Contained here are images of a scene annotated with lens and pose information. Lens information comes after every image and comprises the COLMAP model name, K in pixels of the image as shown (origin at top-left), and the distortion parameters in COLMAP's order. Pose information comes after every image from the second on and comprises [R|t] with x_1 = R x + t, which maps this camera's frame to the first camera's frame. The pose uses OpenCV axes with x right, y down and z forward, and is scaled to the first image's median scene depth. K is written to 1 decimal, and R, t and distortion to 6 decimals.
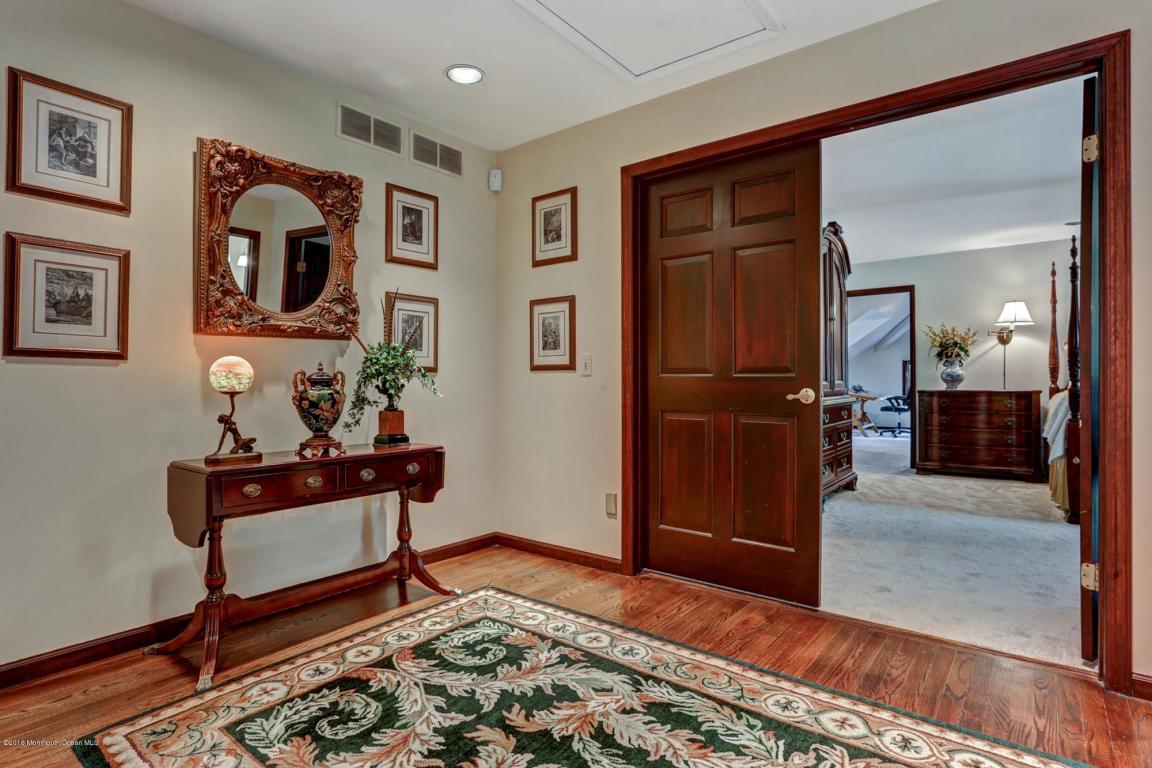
lens RADIAL K [[591.9, 0, 580.3], [0, 591.9, 376.1], [0, 0, 1]] dist [-0.001083, 0.000033]
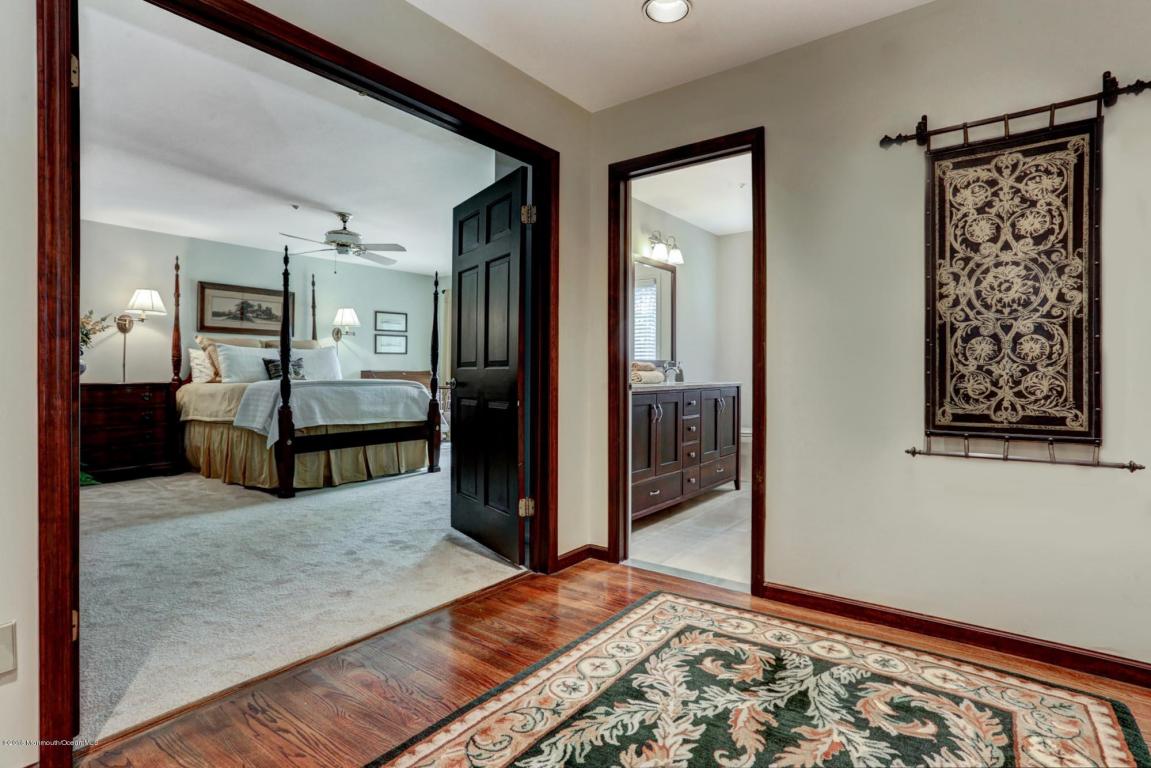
lens RADIAL K [[581.8, 0, 582.5], [0, 581.8, 374.7], [0, 0, 1]] dist [-0.013543, 0.002231]
pose [[-0.023492, 0.001077, 0.999723, -0.448835], [-0.012898, 0.999916, -0.001381, 0.007784], [-0.999641, -0.012926, -0.023476, 0.683604]]
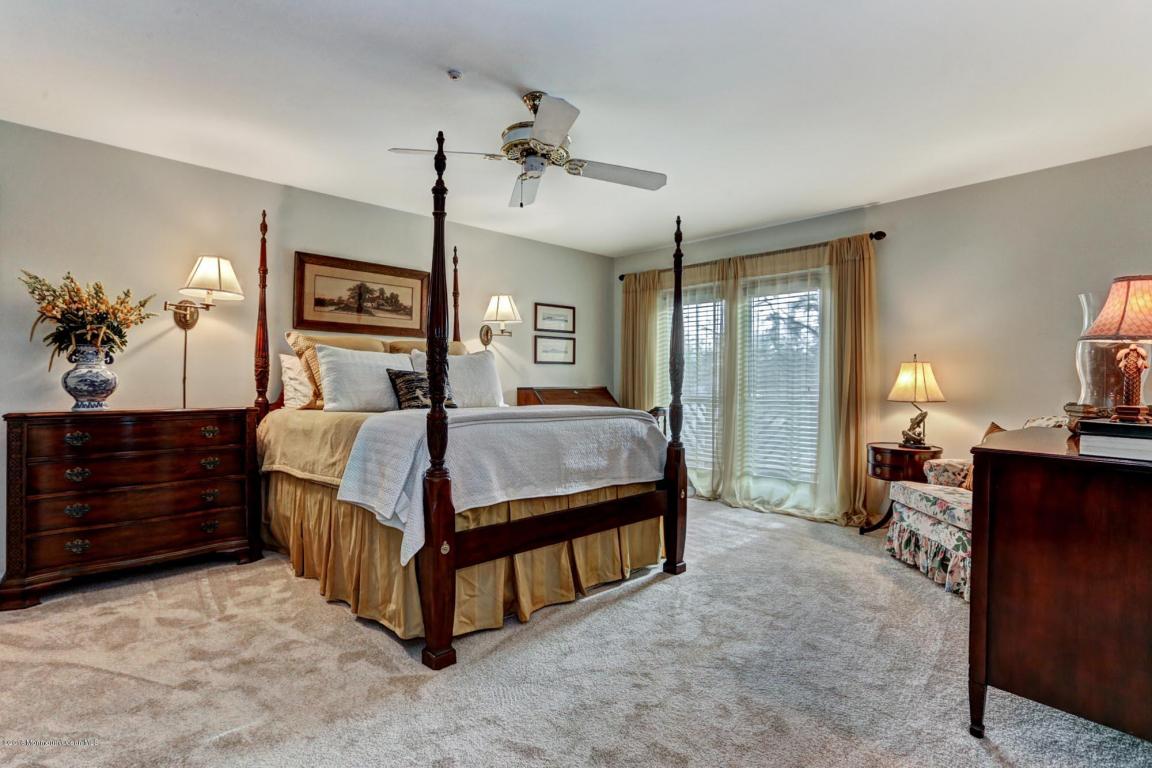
lens RADIAL K [[543.2, 0, 572.2], [0, 543.2, 387.3], [0, 0, 1]] dist [-0.021139, 0.000610]
pose [[0.137921, 0.000178, 0.990443, 0.543781], [-0.017838, 0.999838, 0.002304, -0.009447], [-0.990283, -0.017985, 0.137901, 1.221225]]
